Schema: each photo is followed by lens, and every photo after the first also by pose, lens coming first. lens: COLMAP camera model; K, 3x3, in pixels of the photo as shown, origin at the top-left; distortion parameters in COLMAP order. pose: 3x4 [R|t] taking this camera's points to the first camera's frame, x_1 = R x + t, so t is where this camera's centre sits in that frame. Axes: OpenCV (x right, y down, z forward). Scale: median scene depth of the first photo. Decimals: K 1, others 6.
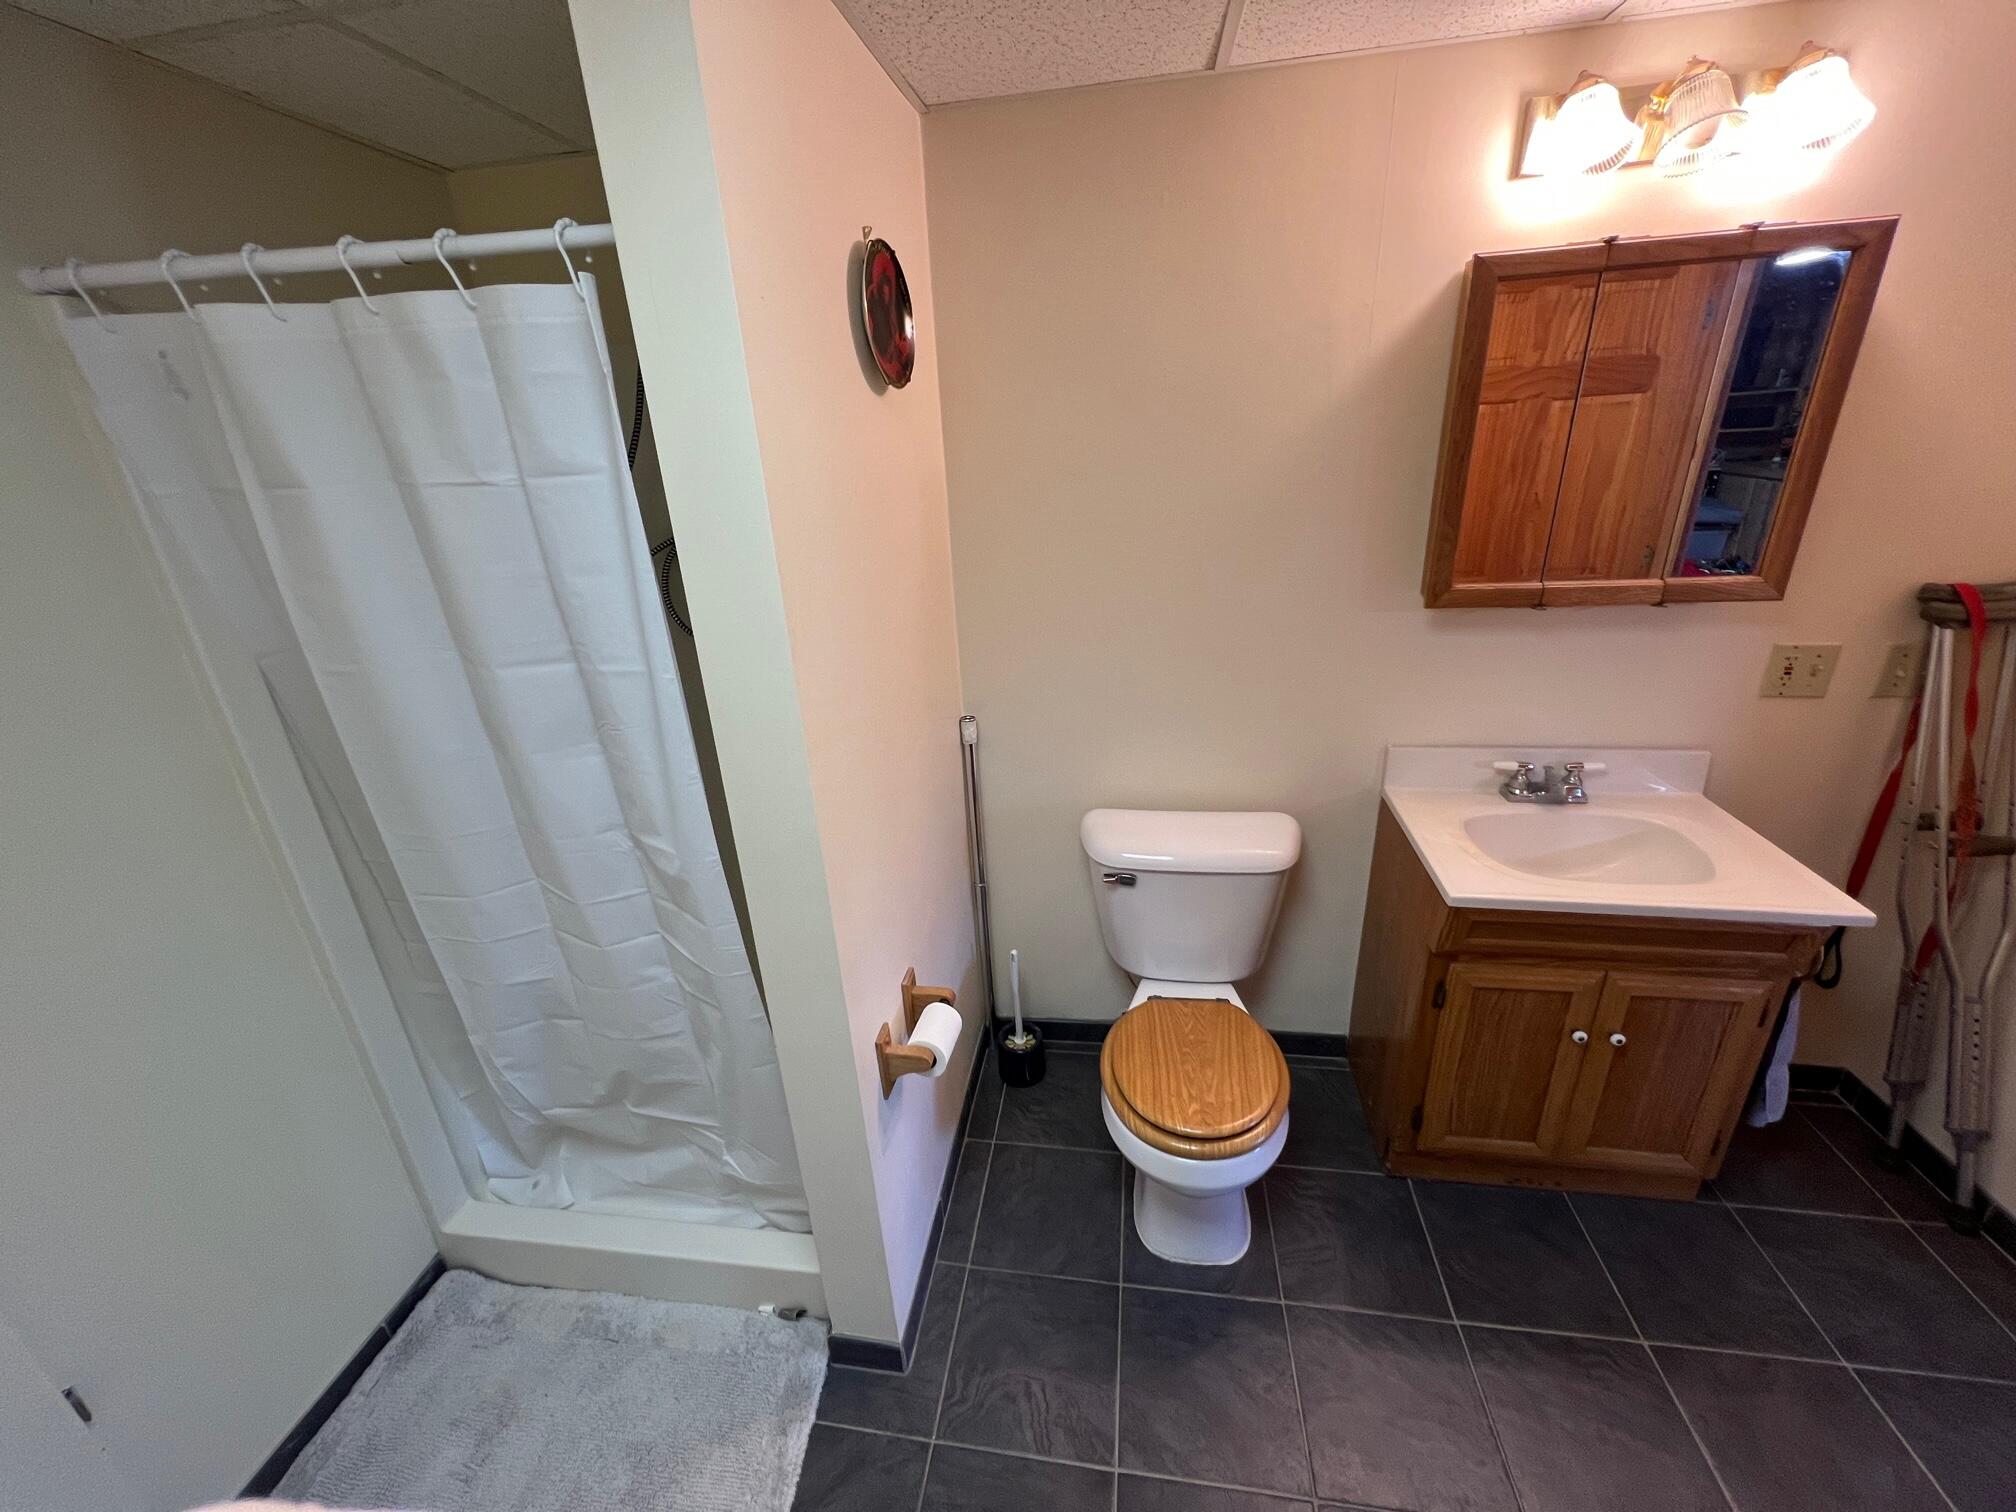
lens RADIAL K [[806.4, 0, 1003.9], [0, 806.4, 759.2], [0, 0, 1]] dist [-0.001223, 0.000534]
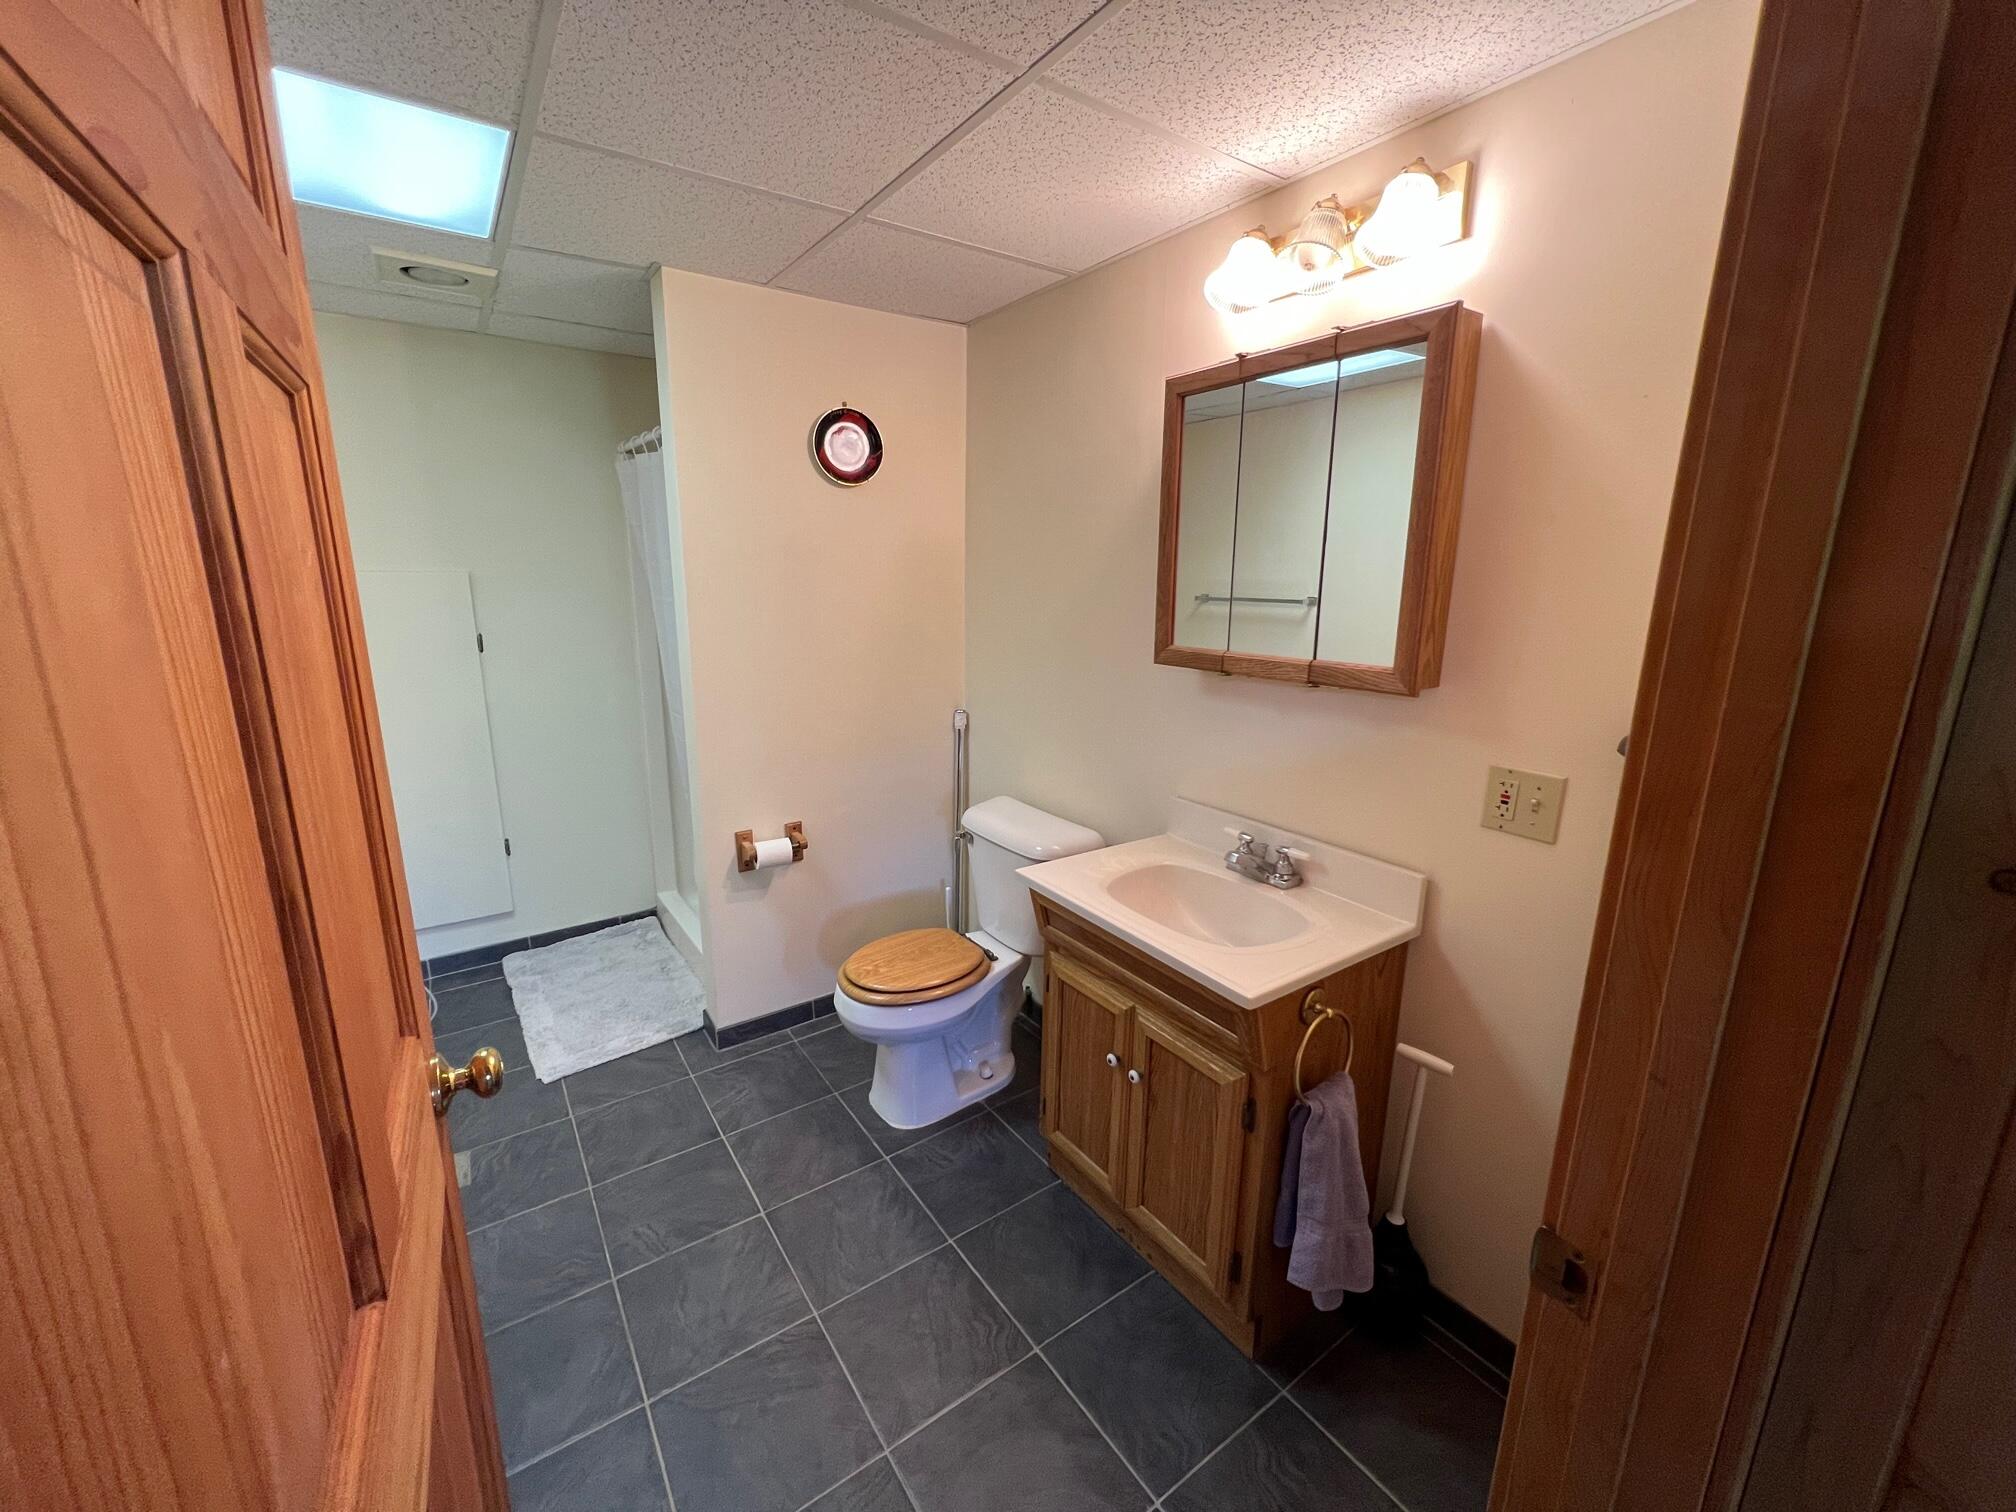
lens RADIAL K [[806.4, 0, 1001.9], [0, 806.4, 760.6], [0, 0, 1]] dist [-0.001223, 0.000534]
pose [[0.691175, 0.227123, -0.686070, 1.227456], [-0.316036, 0.948737, -0.004309, 0.020880], [0.649921, 0.219802, 0.727523, 0.046699]]
